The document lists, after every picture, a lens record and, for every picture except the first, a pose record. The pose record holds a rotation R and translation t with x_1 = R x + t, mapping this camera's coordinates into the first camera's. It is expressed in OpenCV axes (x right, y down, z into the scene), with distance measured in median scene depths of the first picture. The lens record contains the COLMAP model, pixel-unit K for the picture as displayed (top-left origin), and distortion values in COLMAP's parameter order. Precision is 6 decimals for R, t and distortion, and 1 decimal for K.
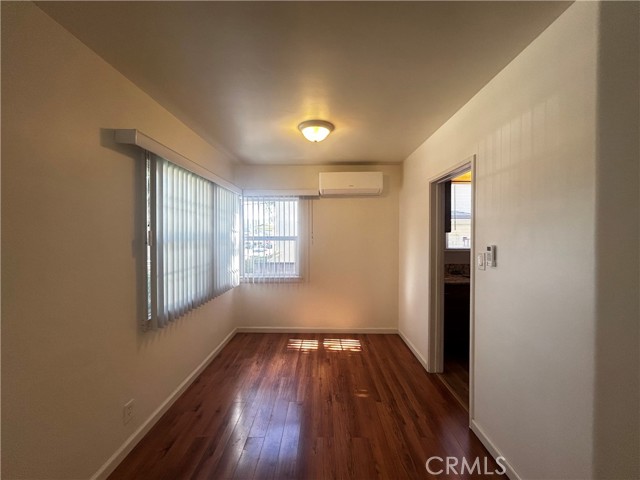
lens RADIAL K [[258.4, 0, 320.0], [0, 258.4, 240.0], [0, 0, 1]] dist [-0.001971, 0.000297]
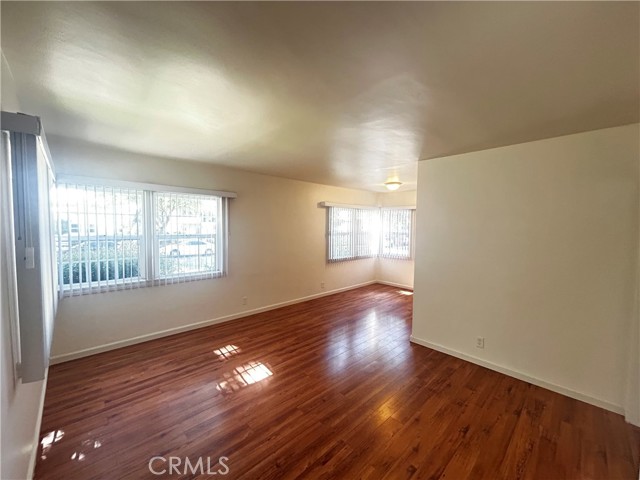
lens RADIAL K [[258.4, 0, 320.0], [0, 258.4, 240.0], [0, 0, 1]] dist [-0.001971, 0.000297]
pose [[0.702376, 0.052670, -0.709855, 1.387457], [-0.029686, 0.998558, 0.044718, -0.053857], [0.711187, -0.010336, 0.702927, -1.194078]]
